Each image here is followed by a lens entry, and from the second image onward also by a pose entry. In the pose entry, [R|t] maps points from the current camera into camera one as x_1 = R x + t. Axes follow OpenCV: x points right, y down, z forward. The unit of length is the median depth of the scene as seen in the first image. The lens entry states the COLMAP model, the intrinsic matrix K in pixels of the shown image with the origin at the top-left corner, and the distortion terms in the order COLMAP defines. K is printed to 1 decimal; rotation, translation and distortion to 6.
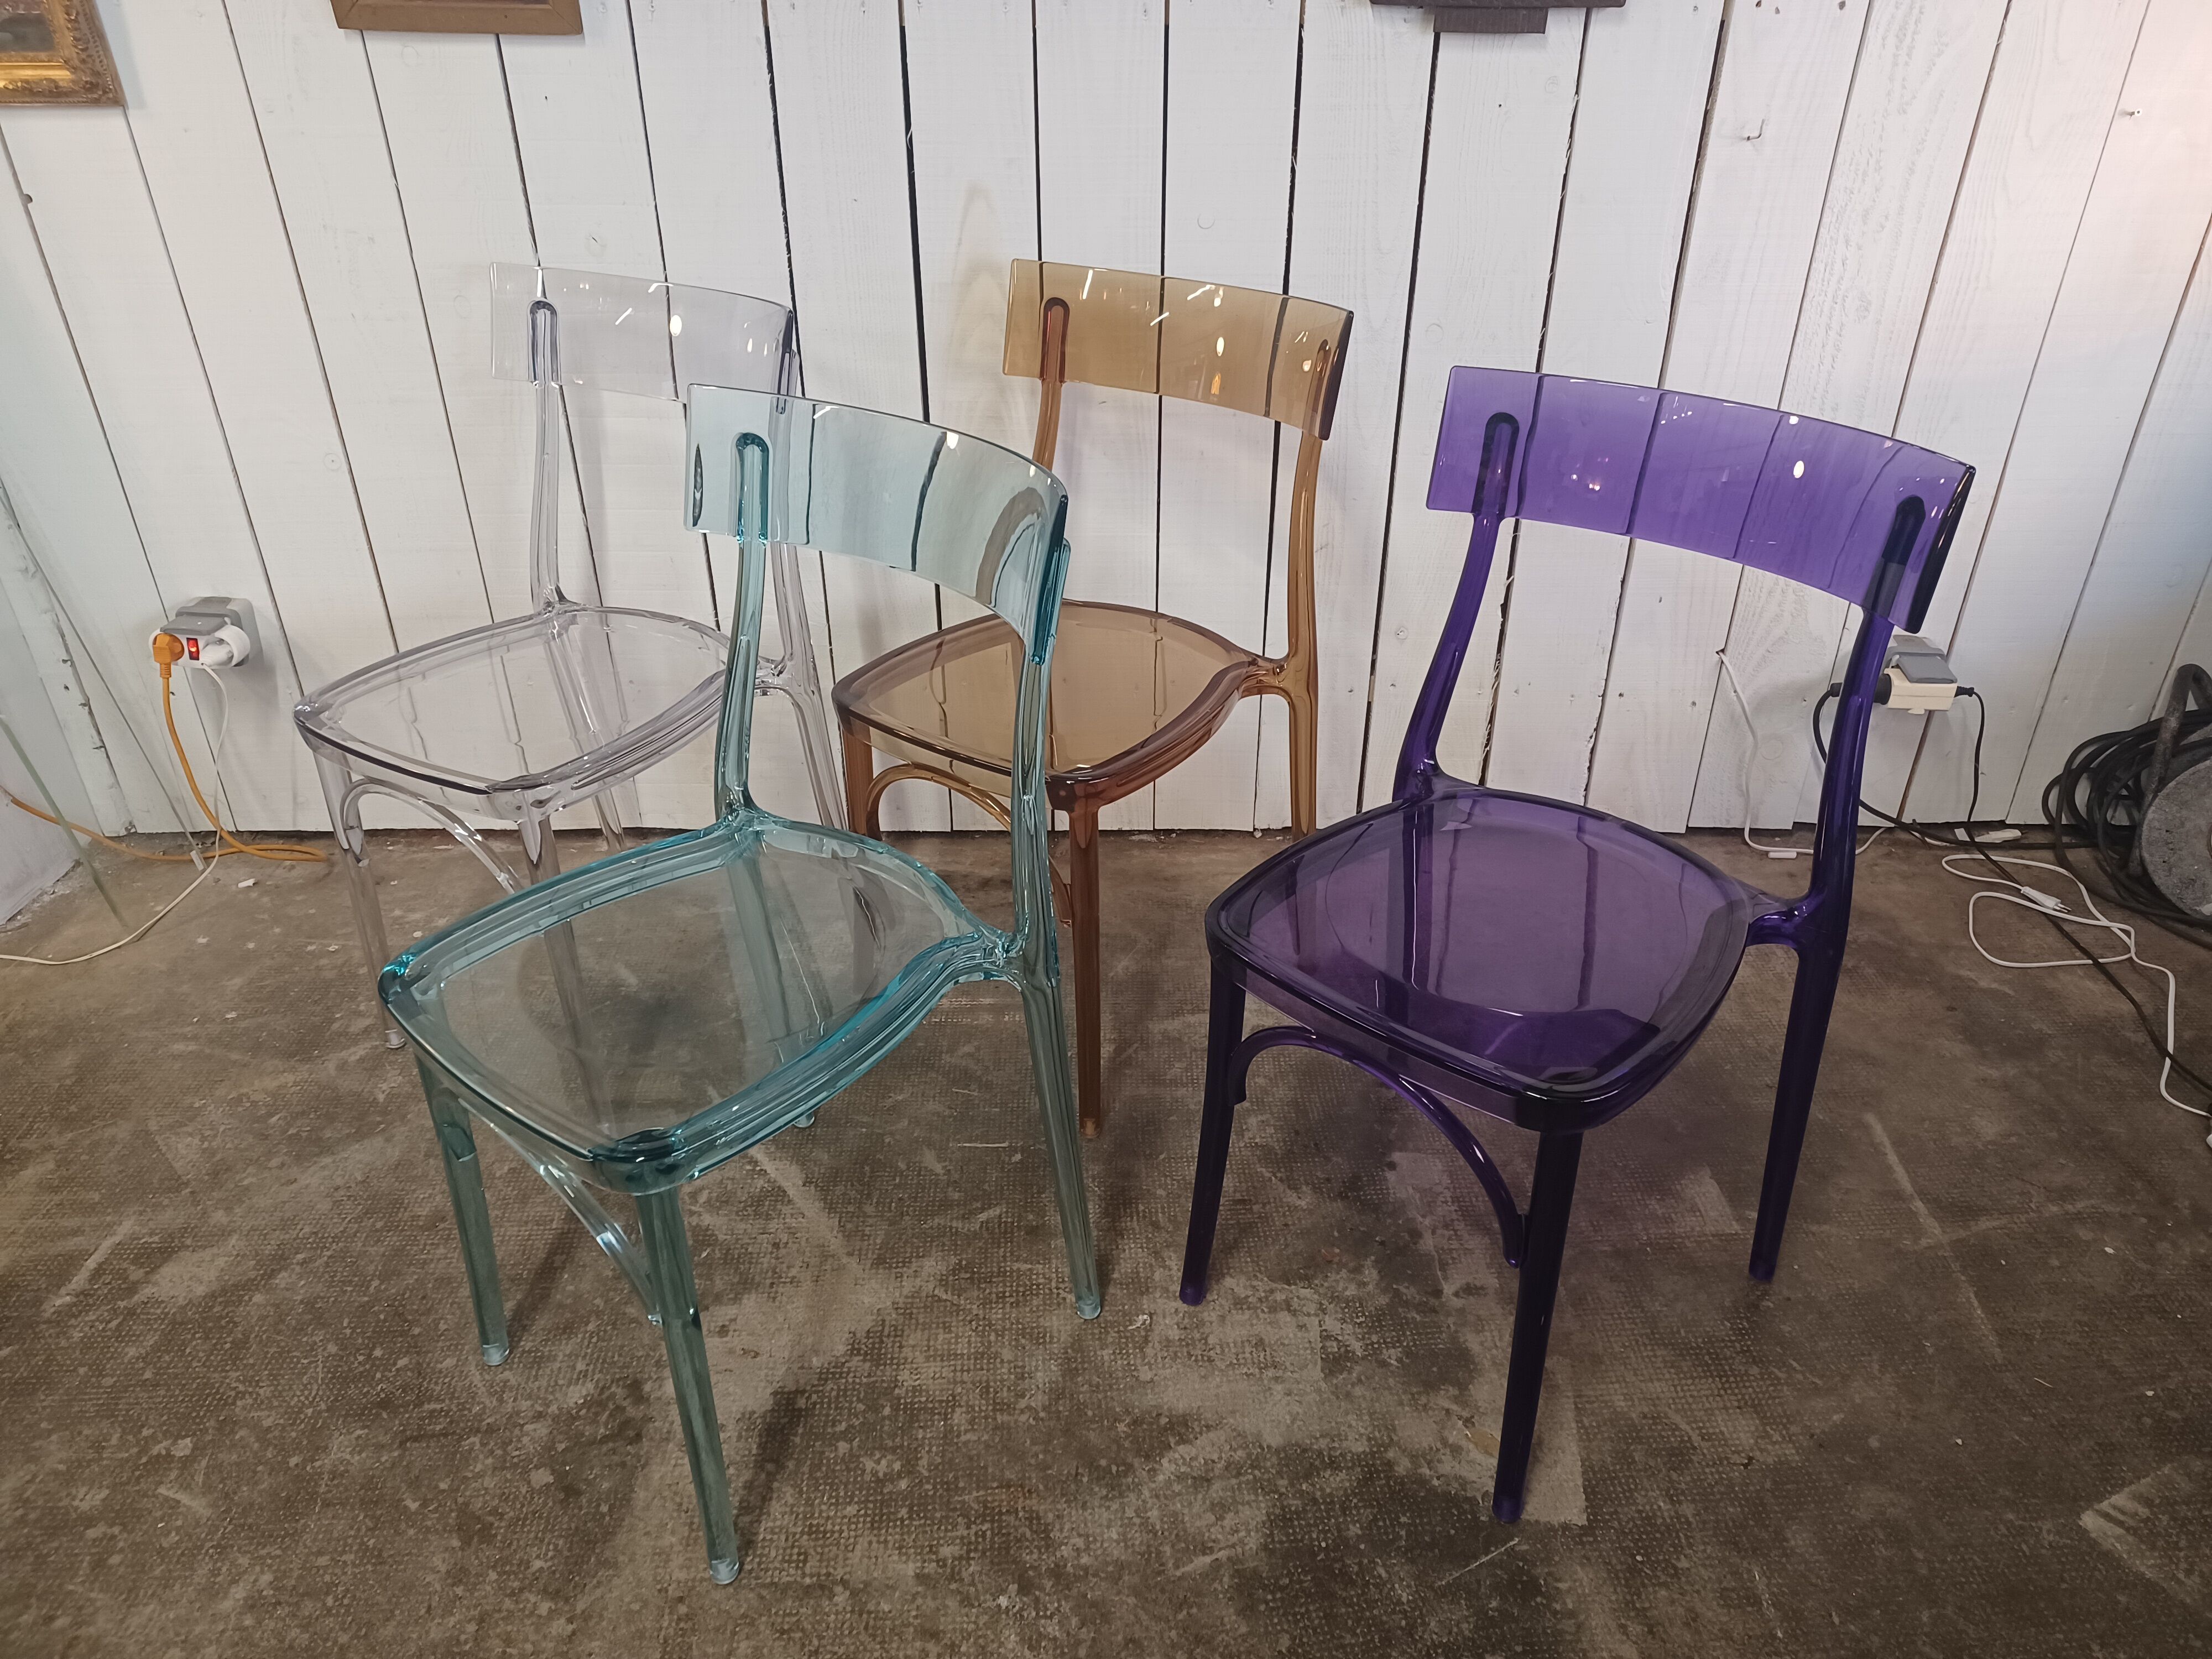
lens RADIAL K [[1600.8, 0, 1102.3], [0, 1600.8, 836.1], [0, 0, 1]] dist [0.102911, -0.147307]
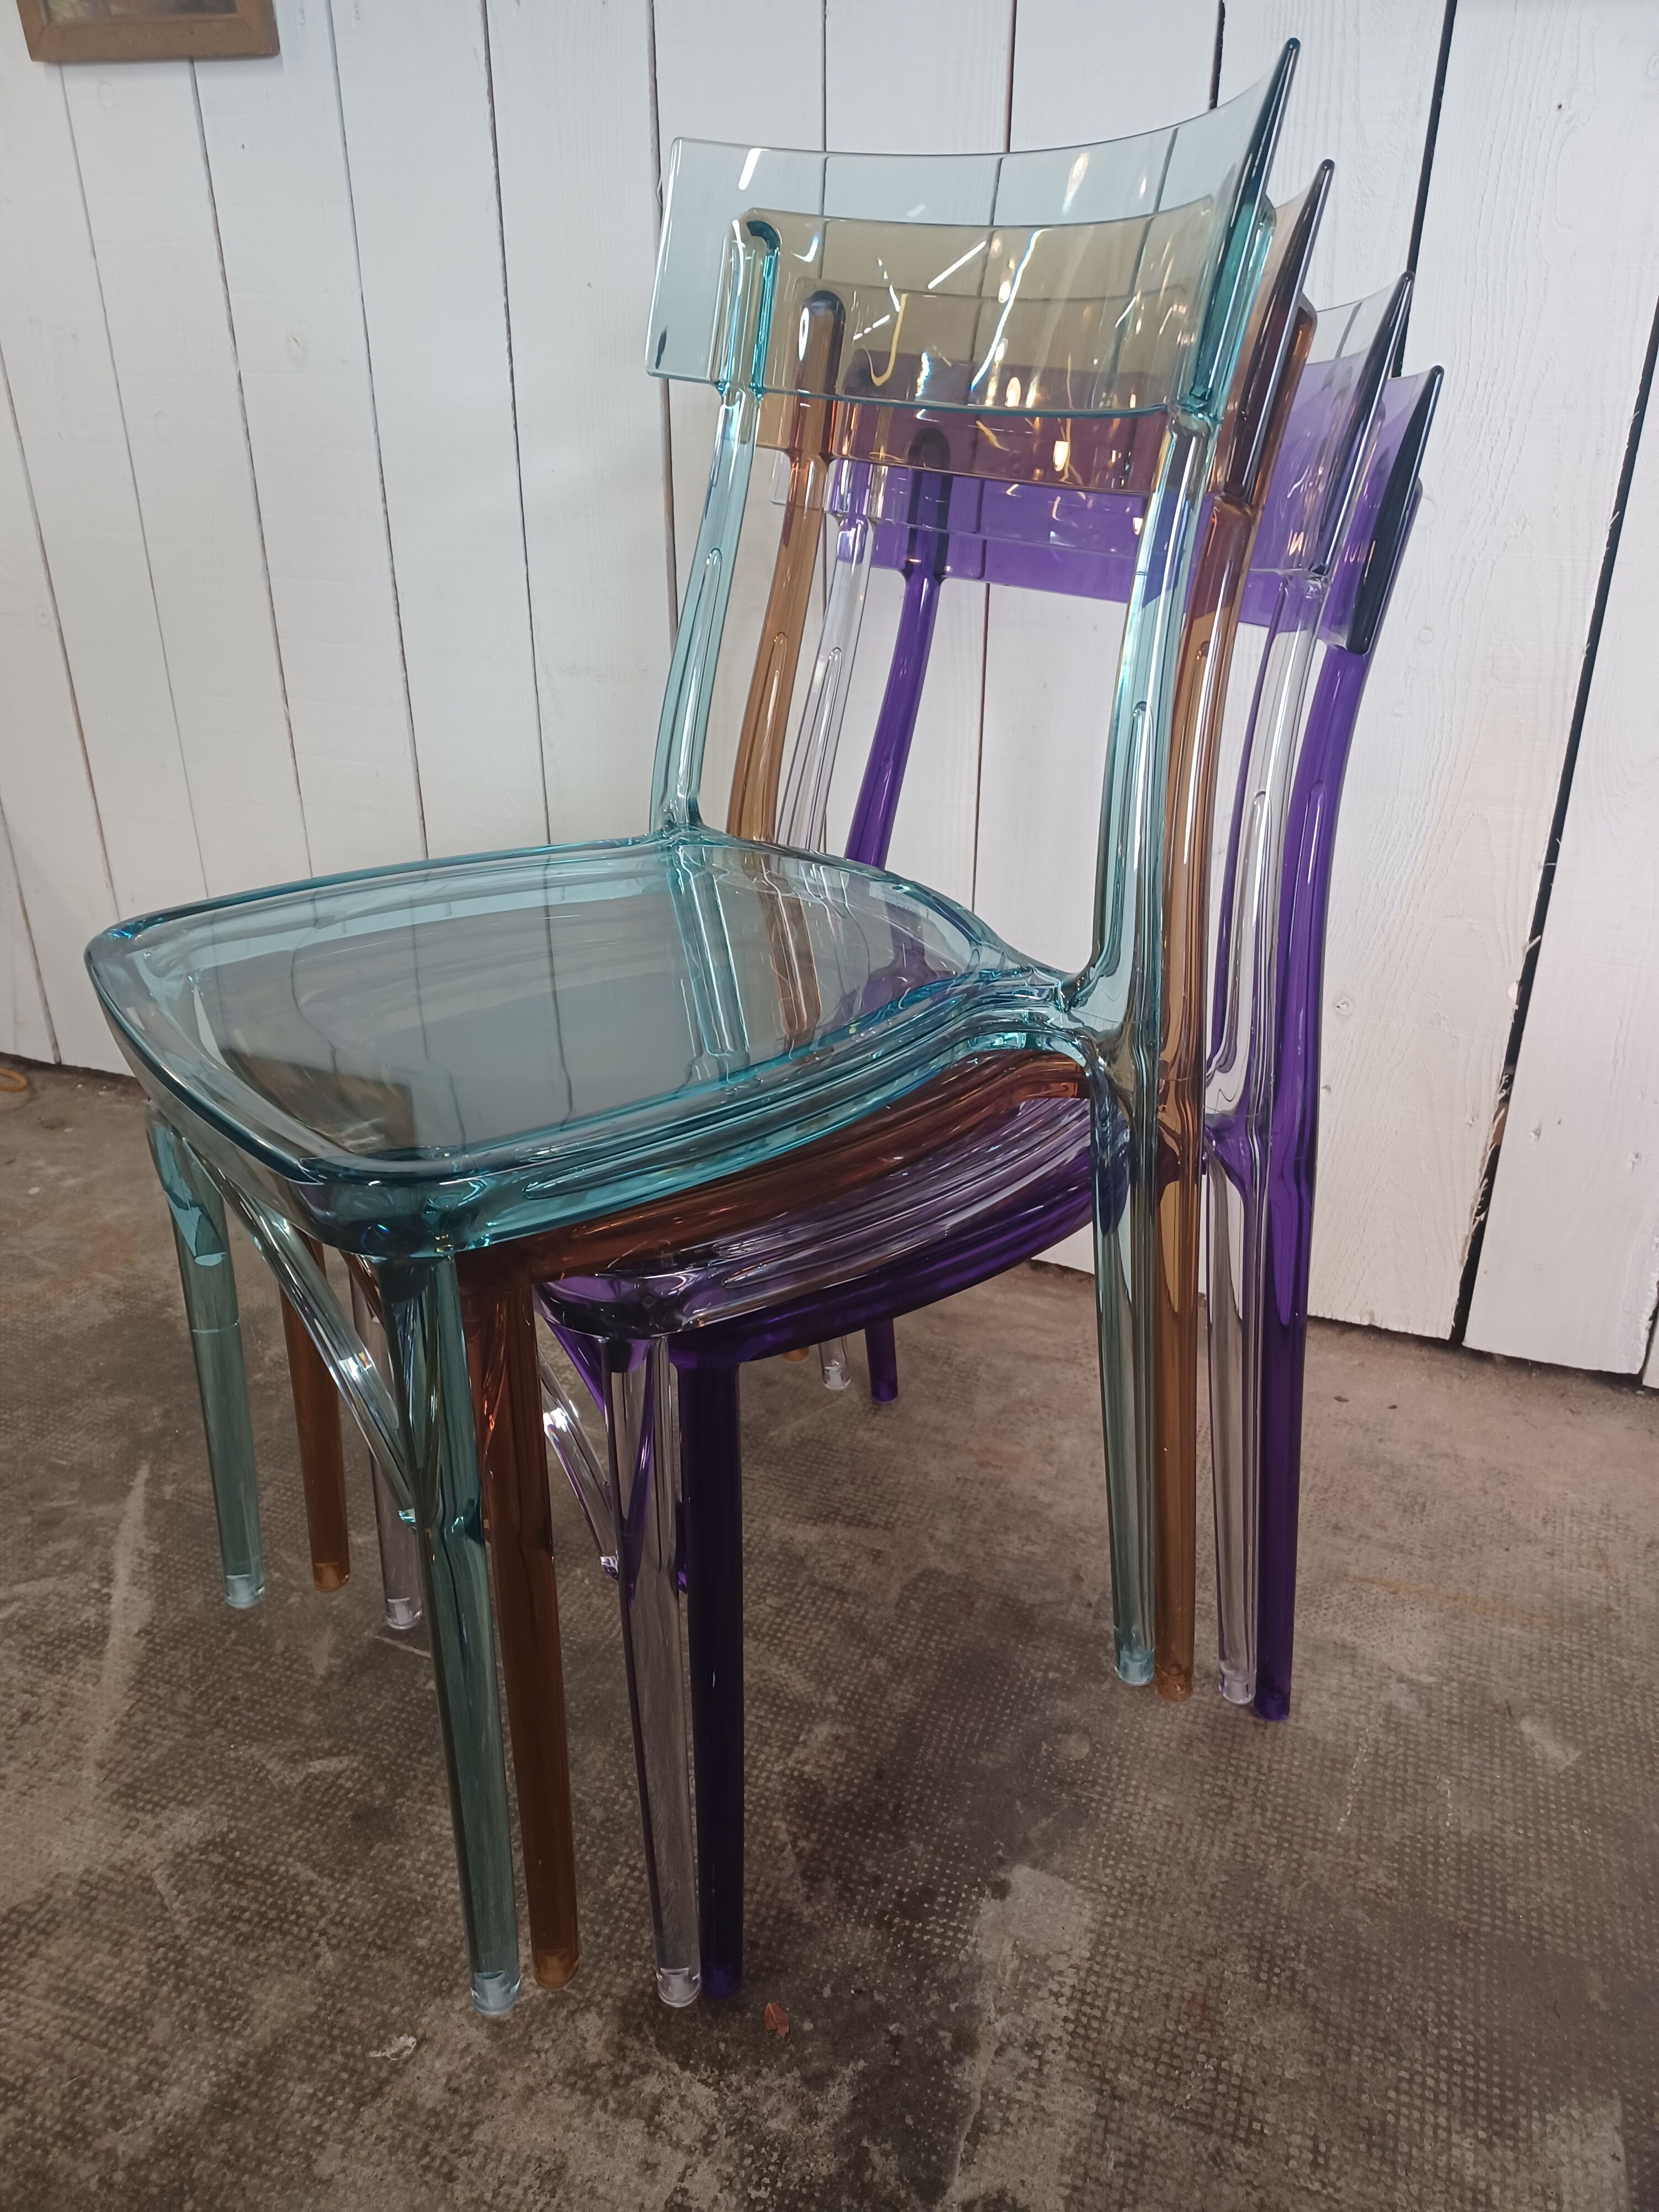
lens RADIAL K [[1636.3, 0, 831.7], [0, 1636.3, 1105.4], [0, 0, 1]] dist [-0.016575, 0.056245]
pose [[0.929026, 0.165008, -0.331184, 0.306263], [-0.195383, 0.978867, -0.060374, -0.015057], [0.314223, 0.120796, 0.941633, 0.483491]]
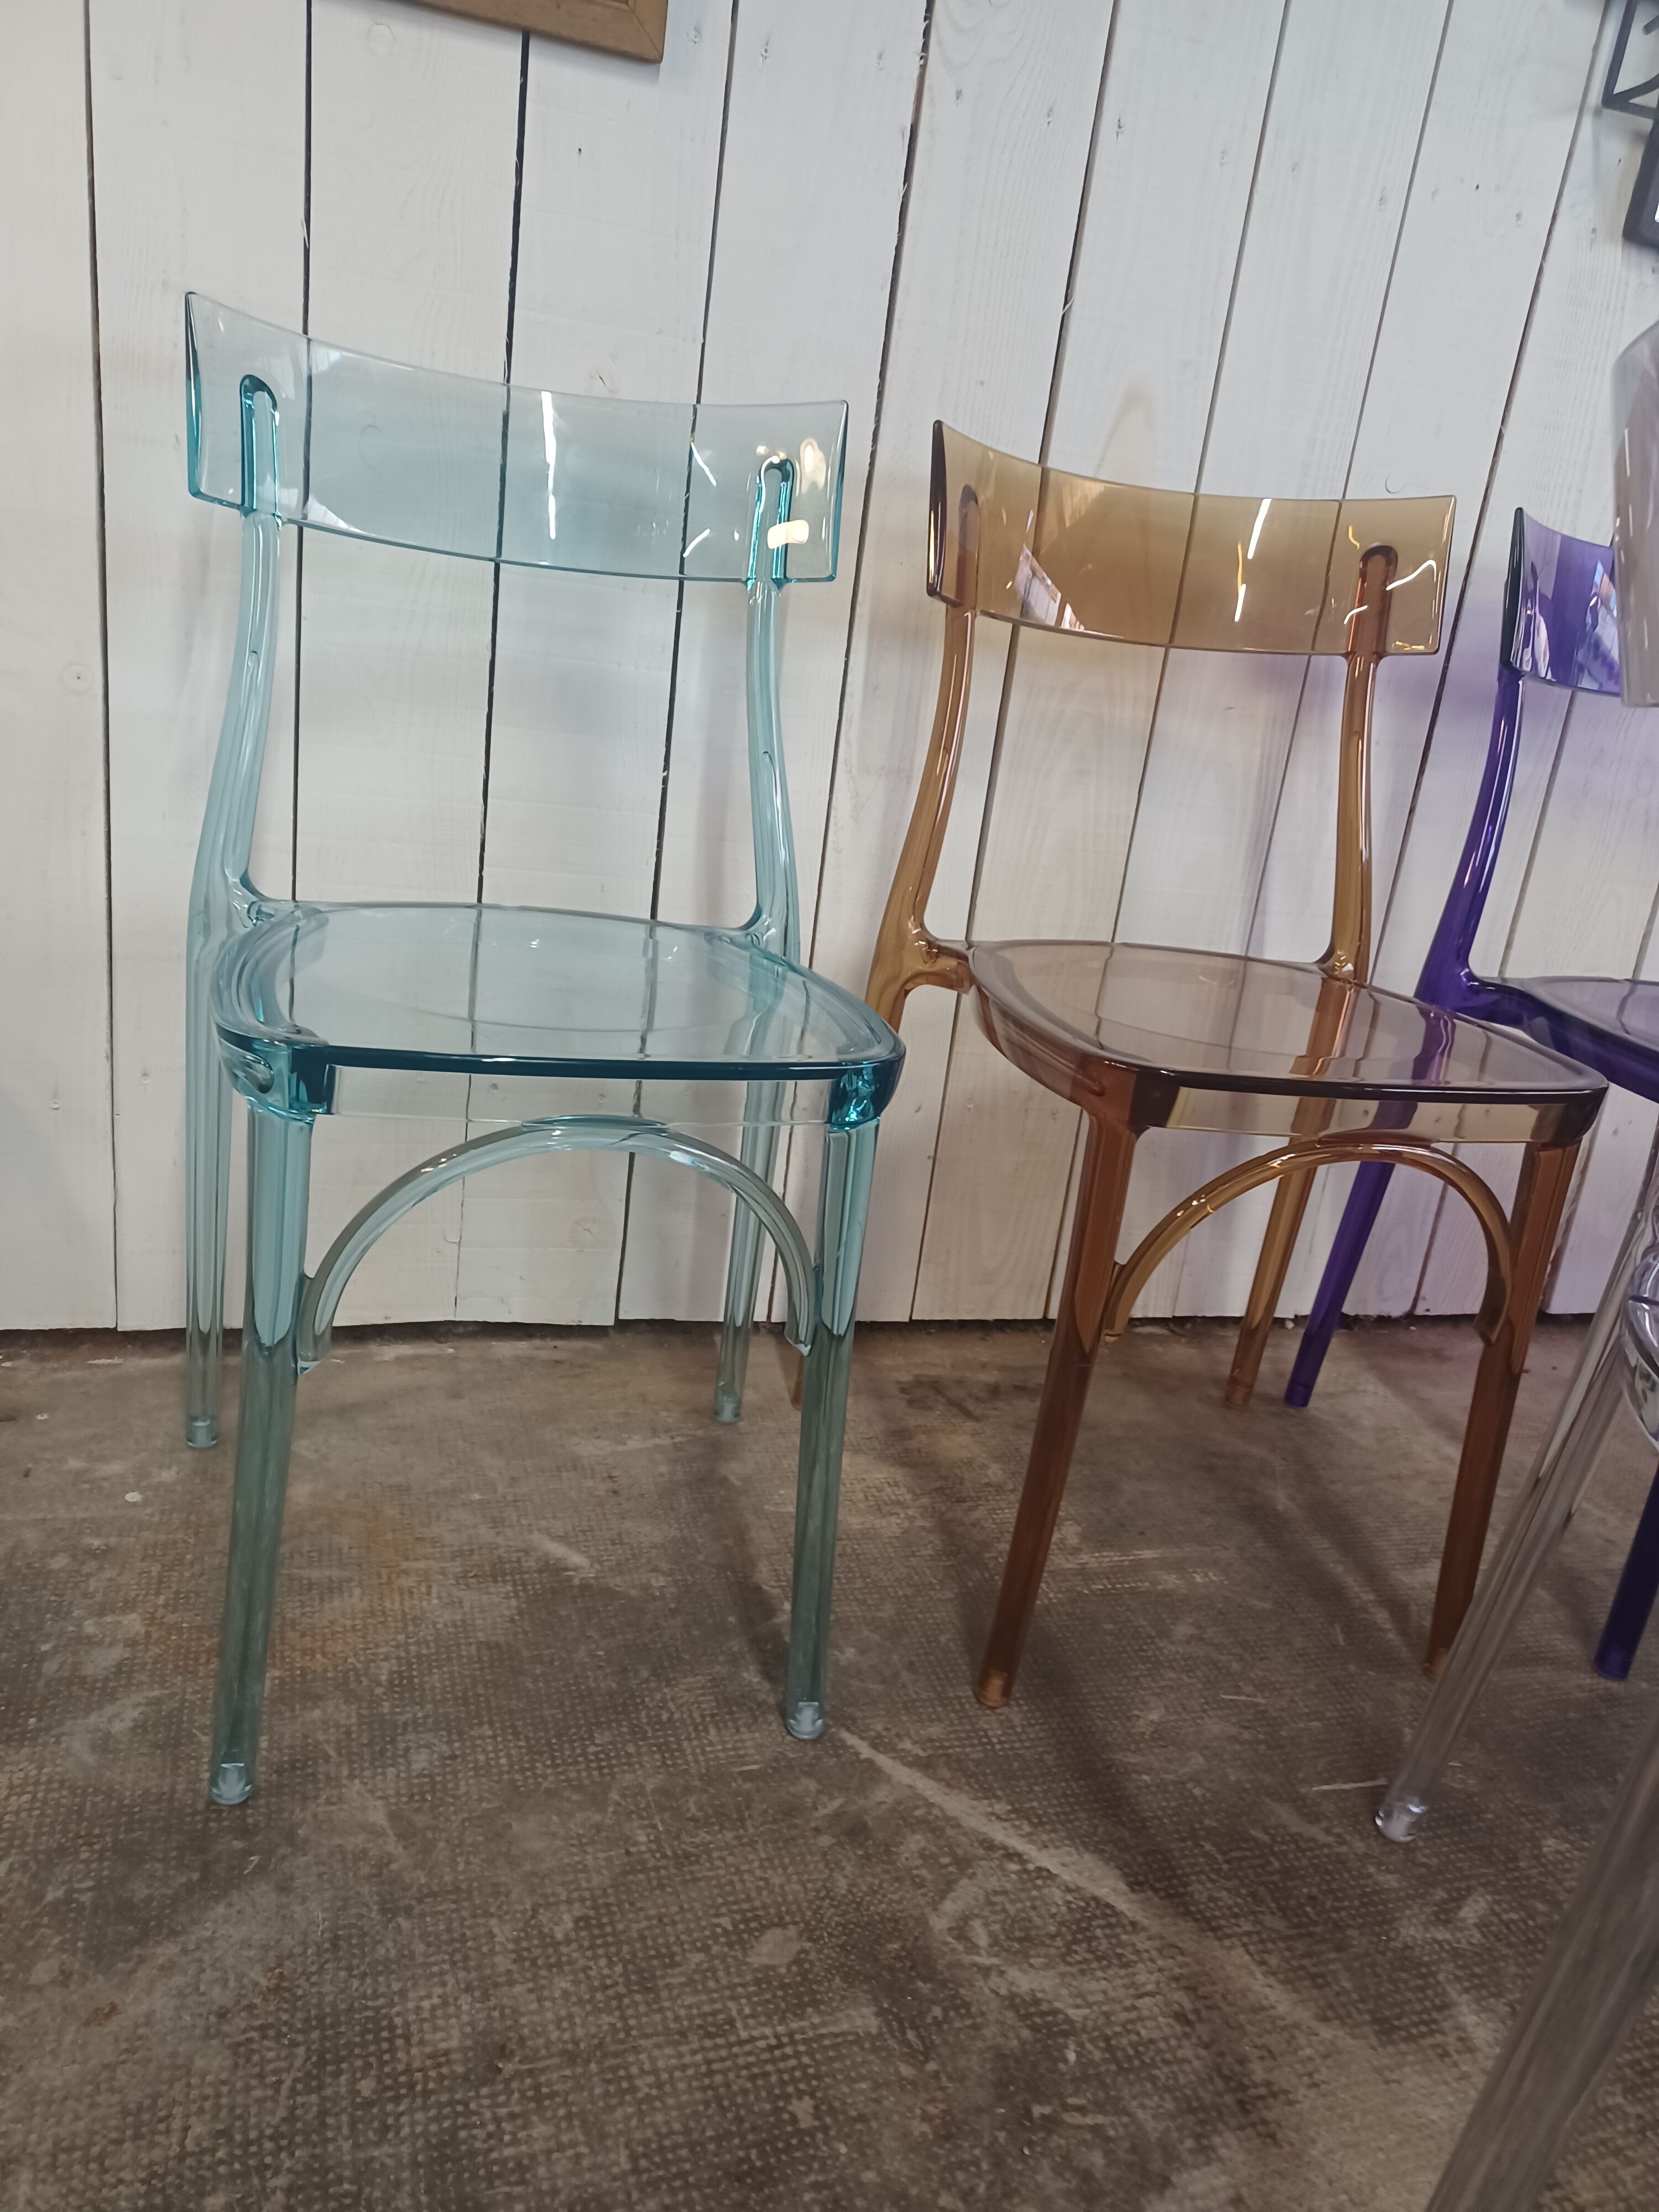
lens RADIAL K [[1622.5, 0, 834.1], [0, 1622.5, 1107.5], [0, 0, 1]] dist [-0.004910, 0.046306]
pose [[0.949919, 0.032478, 0.310805, -0.520365], [0.037526, 0.975532, -0.216633, 0.084301], [-0.310236, 0.217447, 0.925457, 0.530890]]
